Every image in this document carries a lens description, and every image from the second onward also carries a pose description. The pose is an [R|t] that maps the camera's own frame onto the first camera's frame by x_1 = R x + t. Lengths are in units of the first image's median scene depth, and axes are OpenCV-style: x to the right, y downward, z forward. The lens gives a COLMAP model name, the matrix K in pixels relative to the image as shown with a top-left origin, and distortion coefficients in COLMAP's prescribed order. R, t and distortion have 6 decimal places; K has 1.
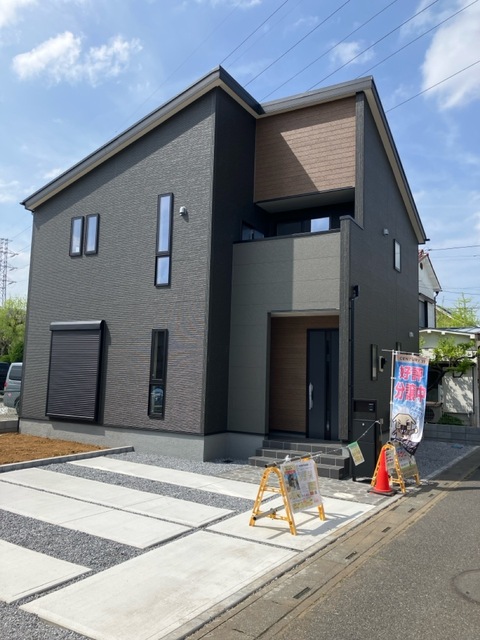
lens RADIAL K [[529.8, 0, 238.9], [0, 529.8, 314.1], [0, 0, 1]] dist [0.010818, 0.006247]
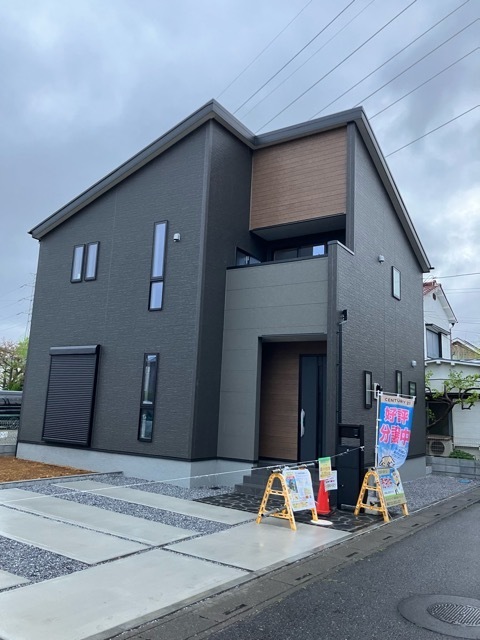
lens RADIAL K [[529.8, 0, 240.4], [0, 529.8, 313.4], [0, 0, 1]] dist [0.010818, 0.006247]
pose [[0.998579, 0.004282, -0.053117, 0.072147], [-0.007905, 0.997640, -0.068199, 0.020430], [0.052700, 0.068522, 0.996257, -0.001837]]
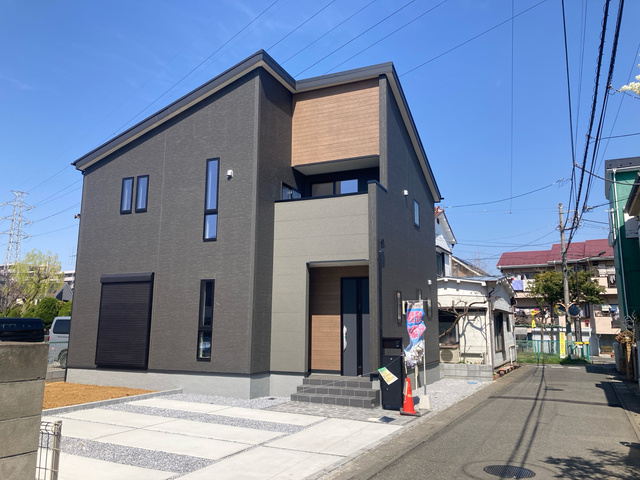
lens RADIAL K [[524.1, 0, 320.3], [0, 524.1, 234.4], [0, 0, 1]] dist [0.041106, -0.038192]
pose [[0.994370, -0.003524, 0.105903, -0.033147], [0.010163, 0.998011, -0.062219, 0.004725], [-0.105473, 0.062945, 0.992428, -0.117312]]
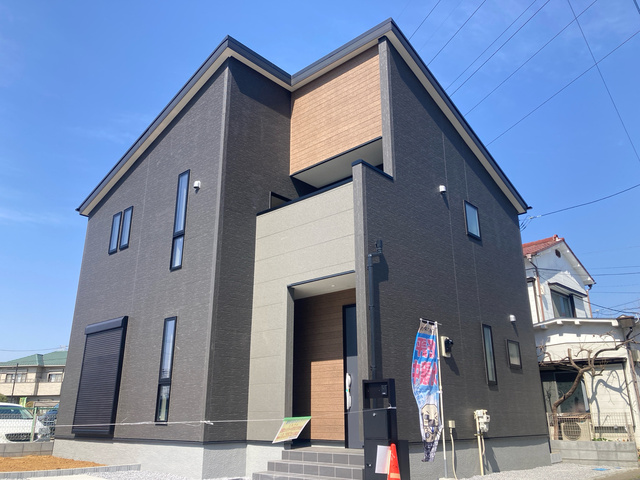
lens RADIAL K [[524.1, 0, 319.4], [0, 524.1, 236.5], [0, 0, 1]] dist [0.041106, -0.038192]
pose [[0.976727, -0.097963, -0.190810, 0.264271], [0.053692, 0.972952, -0.224680, 0.105251], [0.207659, 0.209206, 0.955568, 0.198580]]
